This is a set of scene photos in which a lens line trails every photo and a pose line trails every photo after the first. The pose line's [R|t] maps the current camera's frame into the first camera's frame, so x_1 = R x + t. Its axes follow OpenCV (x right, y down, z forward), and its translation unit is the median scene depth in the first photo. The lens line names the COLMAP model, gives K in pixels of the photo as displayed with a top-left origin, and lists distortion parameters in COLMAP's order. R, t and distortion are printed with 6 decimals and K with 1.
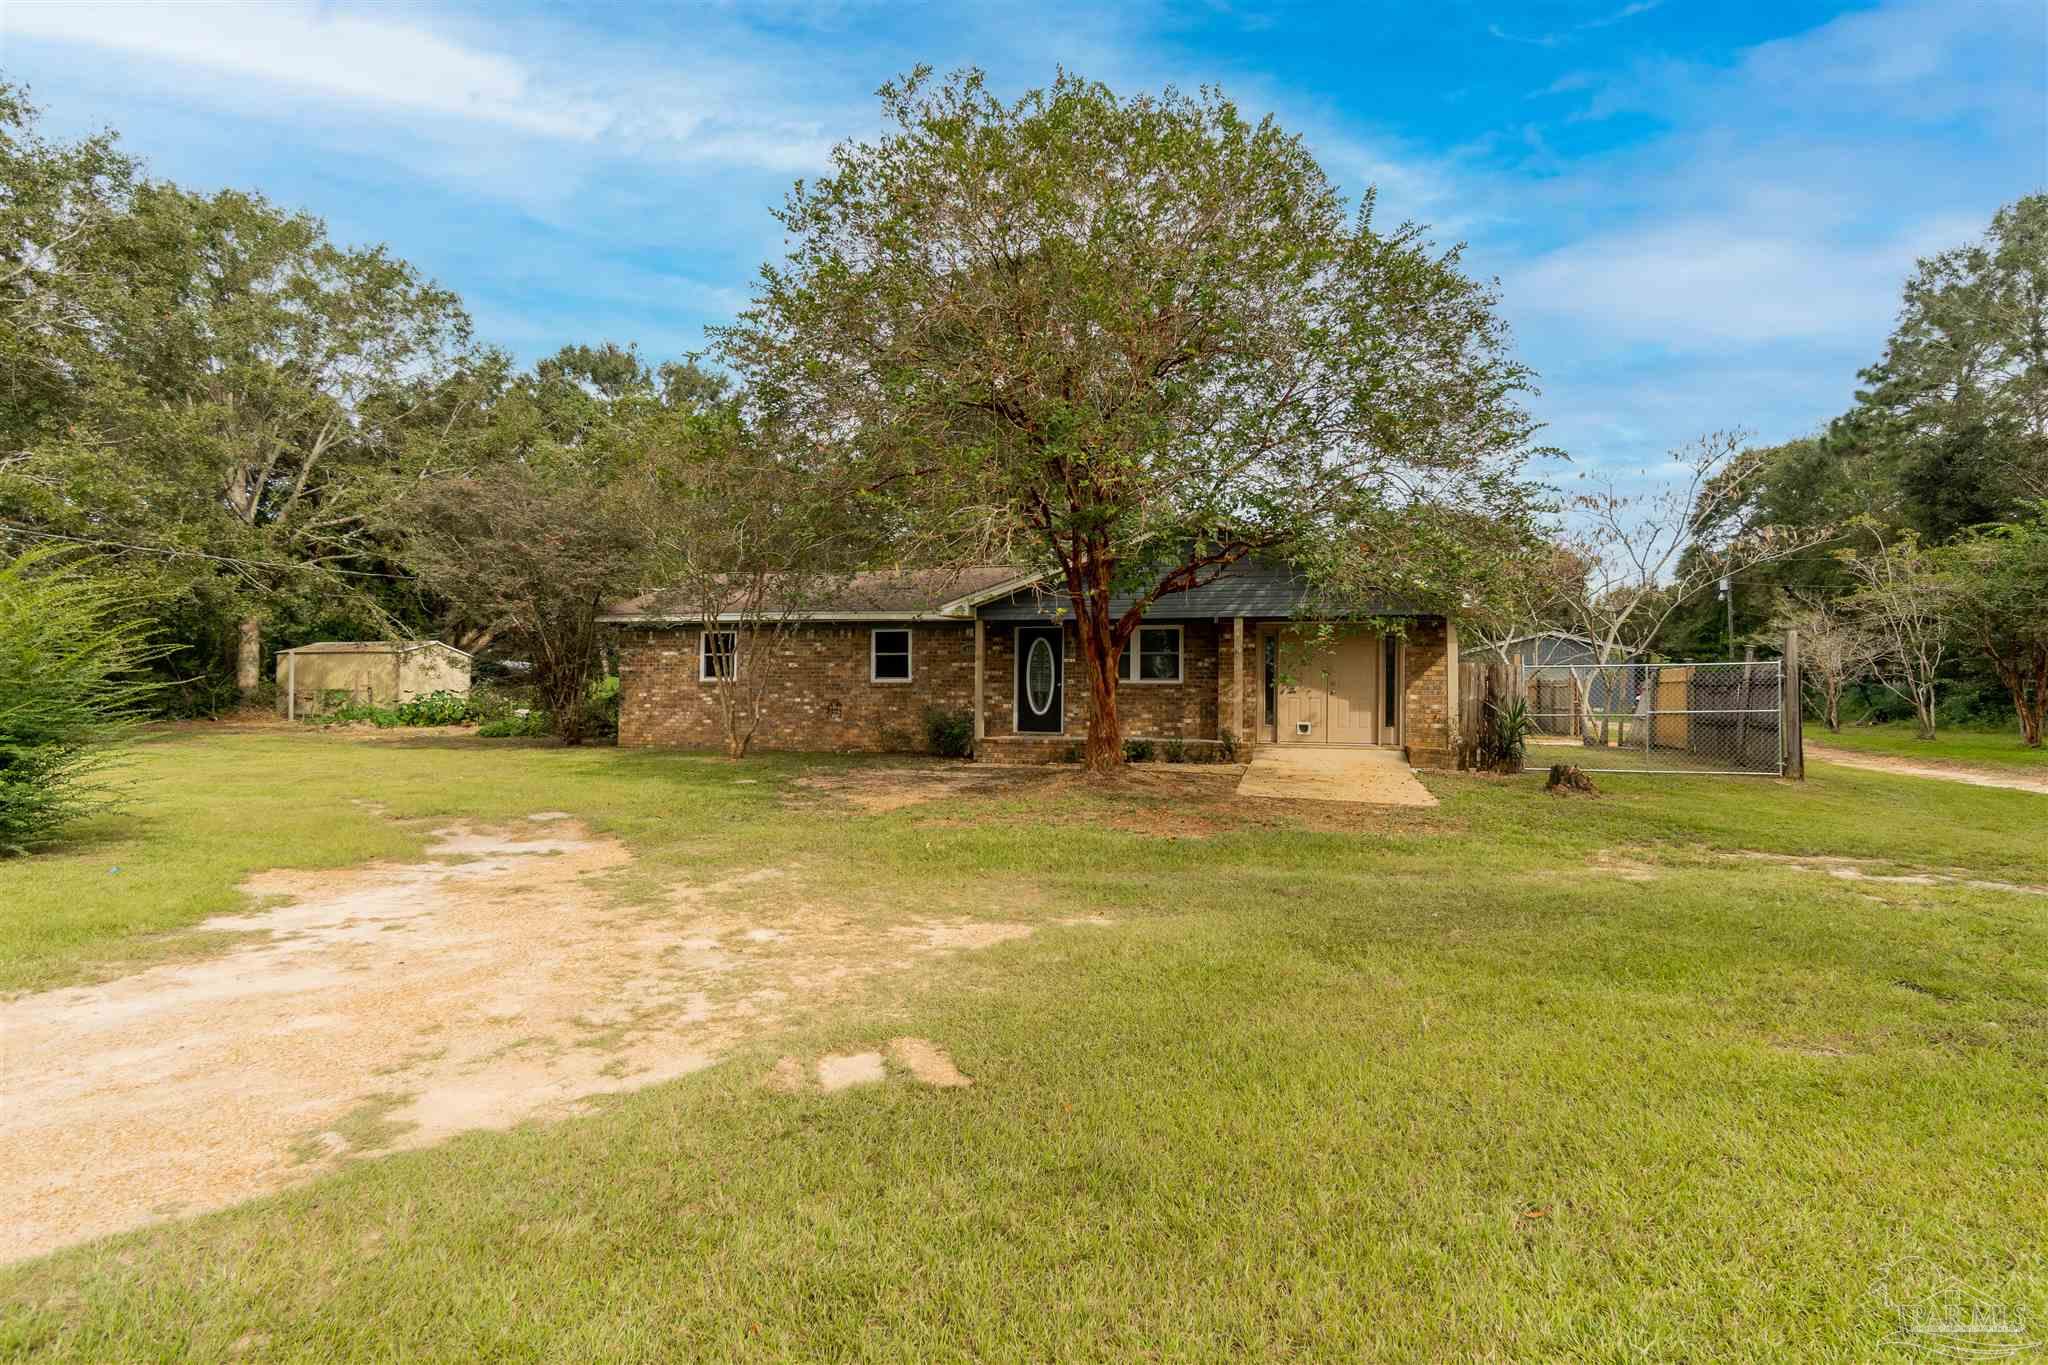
lens RADIAL K [[961.3, 0, 1025.8], [0, 961.3, 703.6], [0, 0, 1]] dist [0.002456, -0.000752]
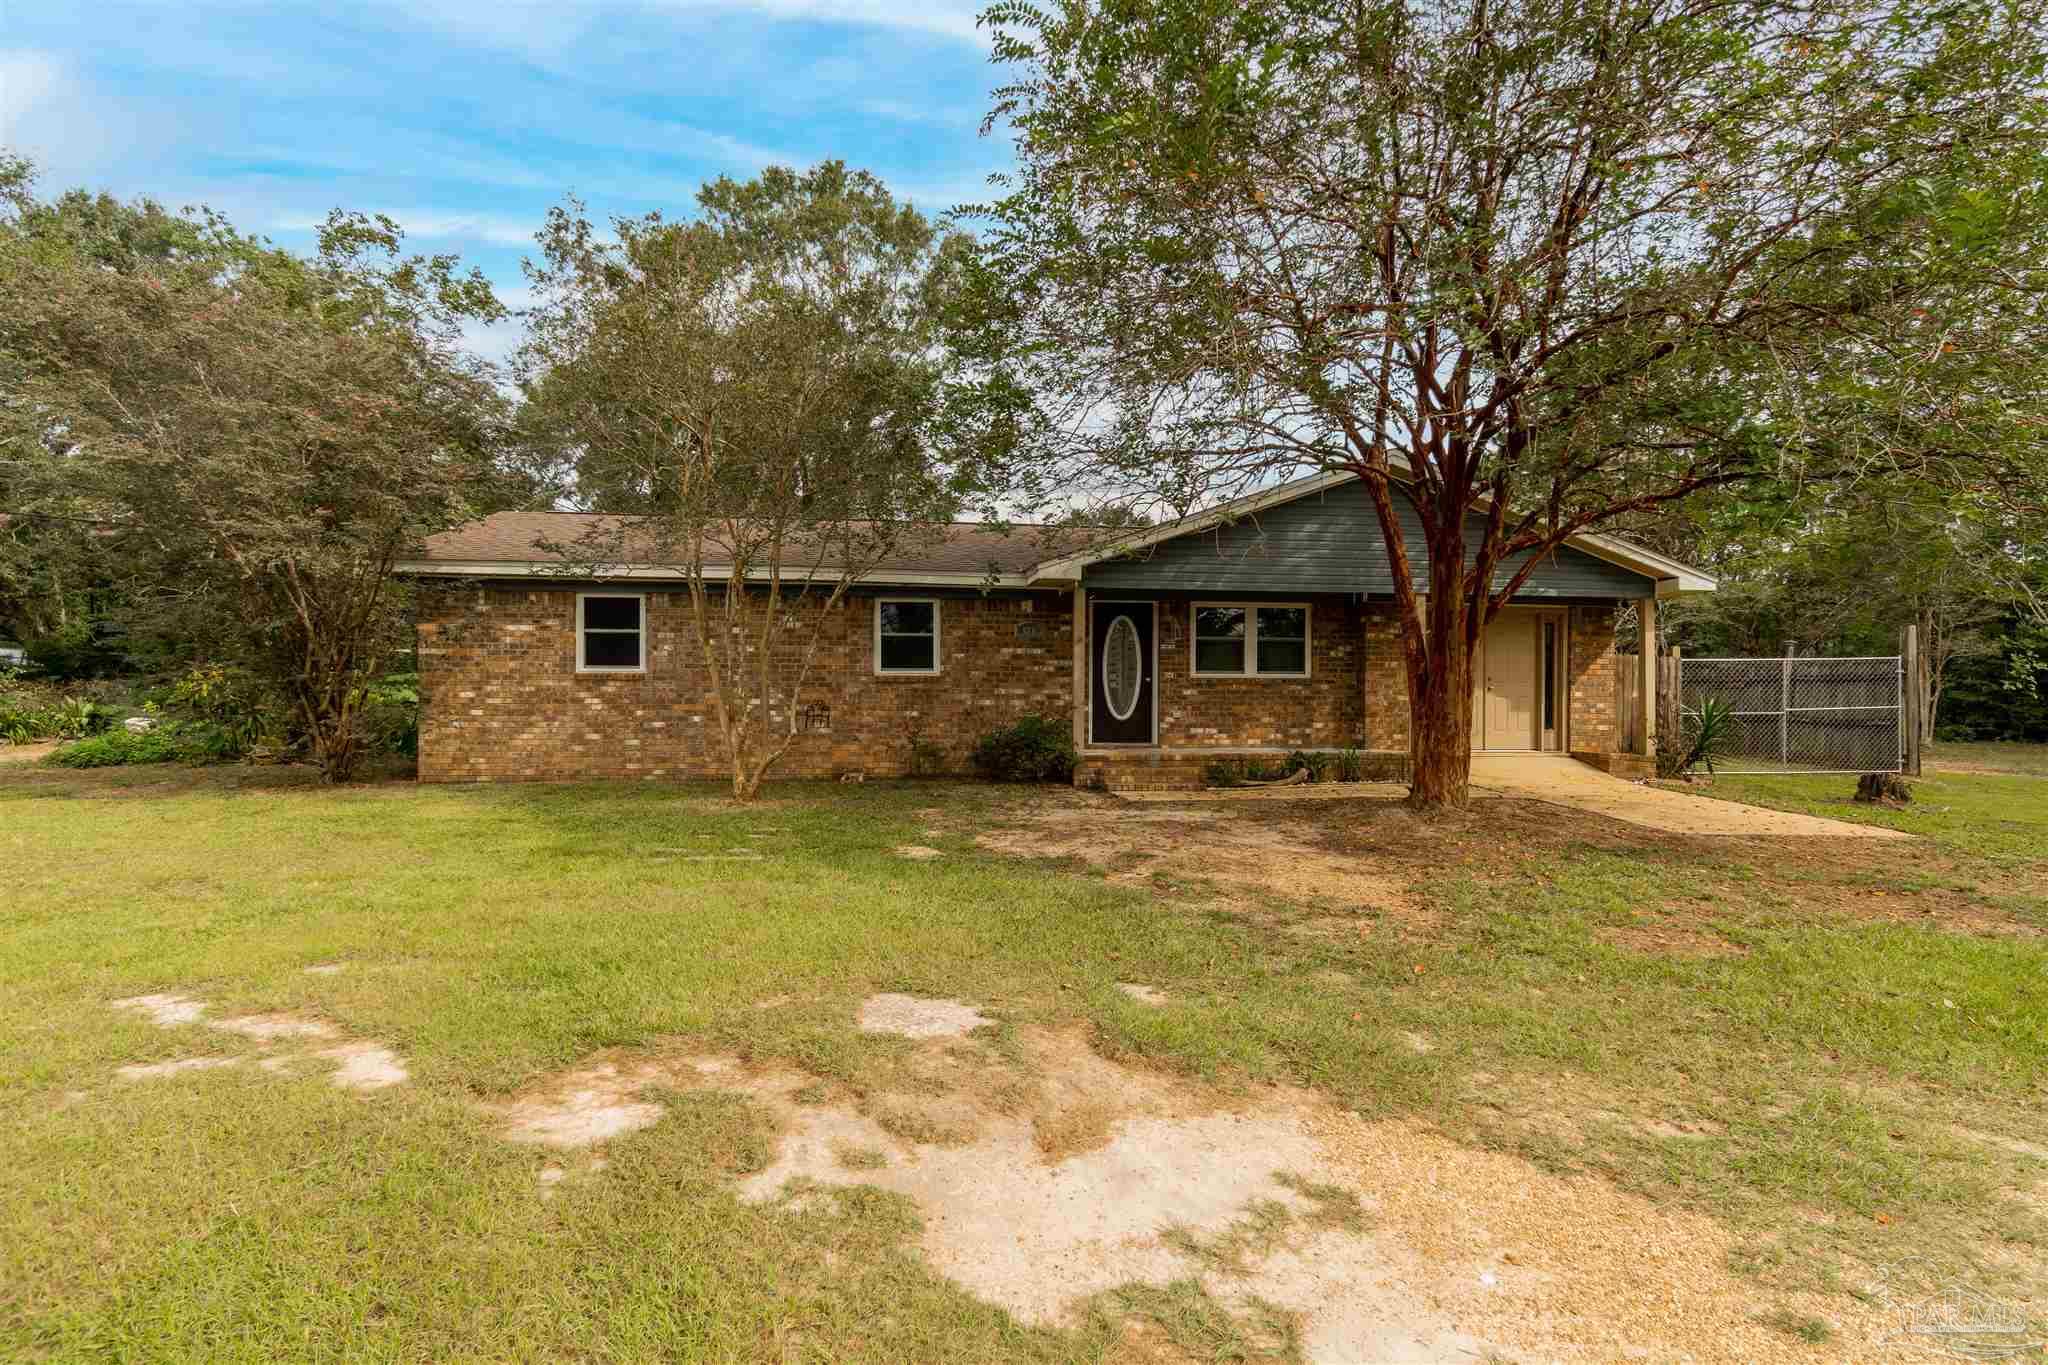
lens RADIAL K [[961.3, 0, 1025.8], [0, 961.3, 703.6], [0, 0, 1]] dist [0.002456, -0.000752]
pose [[0.930511, -0.007811, 0.366182, -0.337498], [0.005540, 0.999958, 0.007252, -0.006938], [-0.366223, -0.004720, 0.930515, 0.348168]]
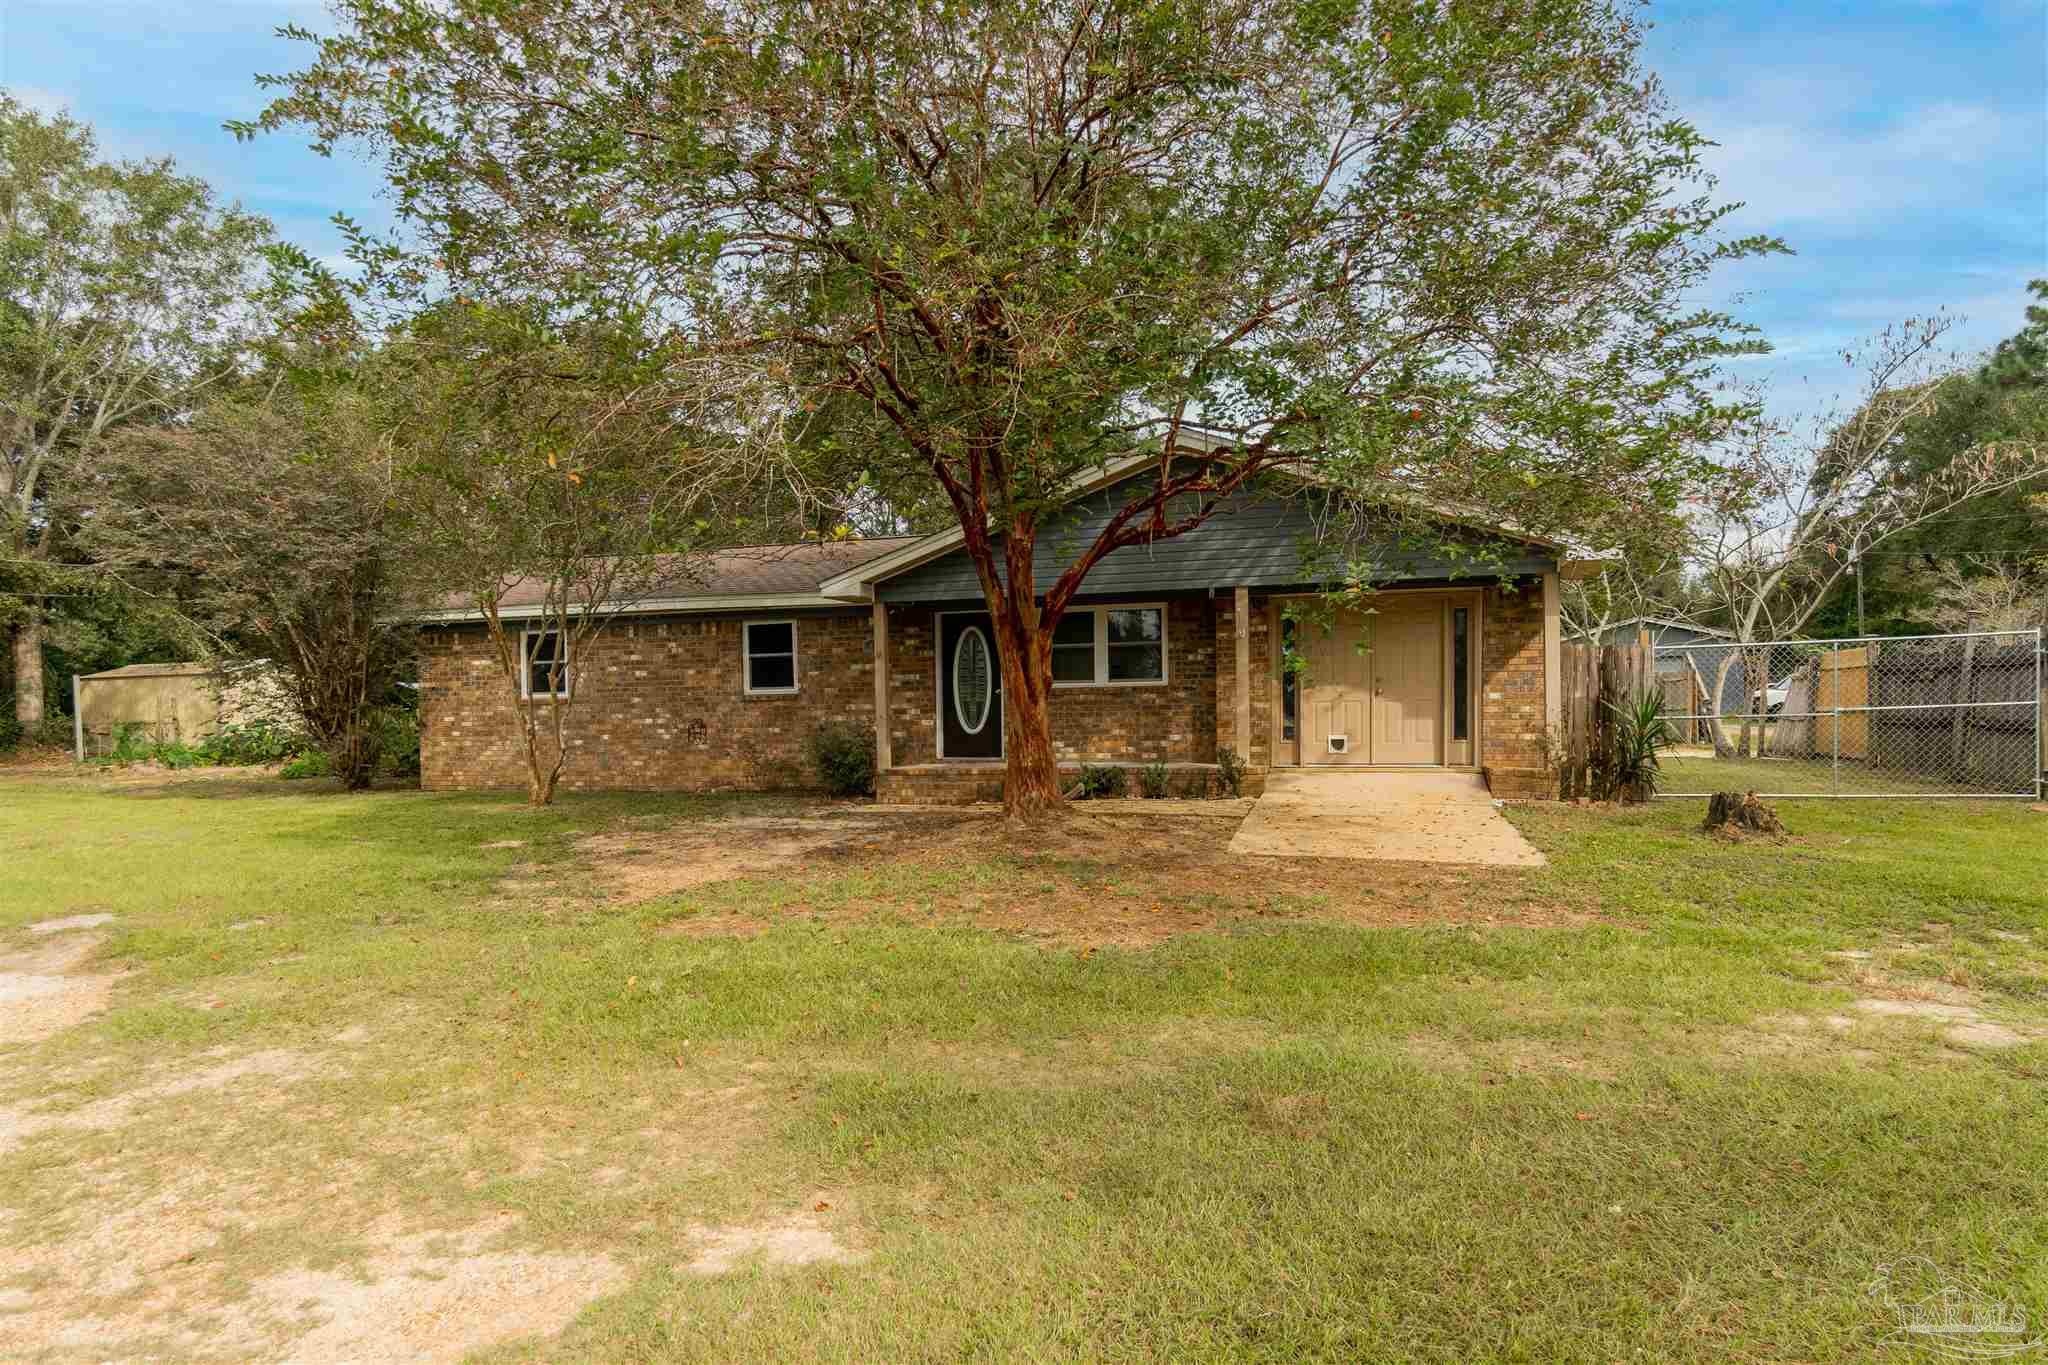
lens RADIAL K [[1081.2, 0, 1025.5], [0, 1081.2, 768.6], [0, 0, 1]] dist [-0.003214, 0.000059]
pose [[0.999654, -0.023473, -0.011888, 0.065447], [0.023992, 0.998675, 0.045533, 0.001718], [0.010804, -0.045803, 0.998892, 0.194039]]
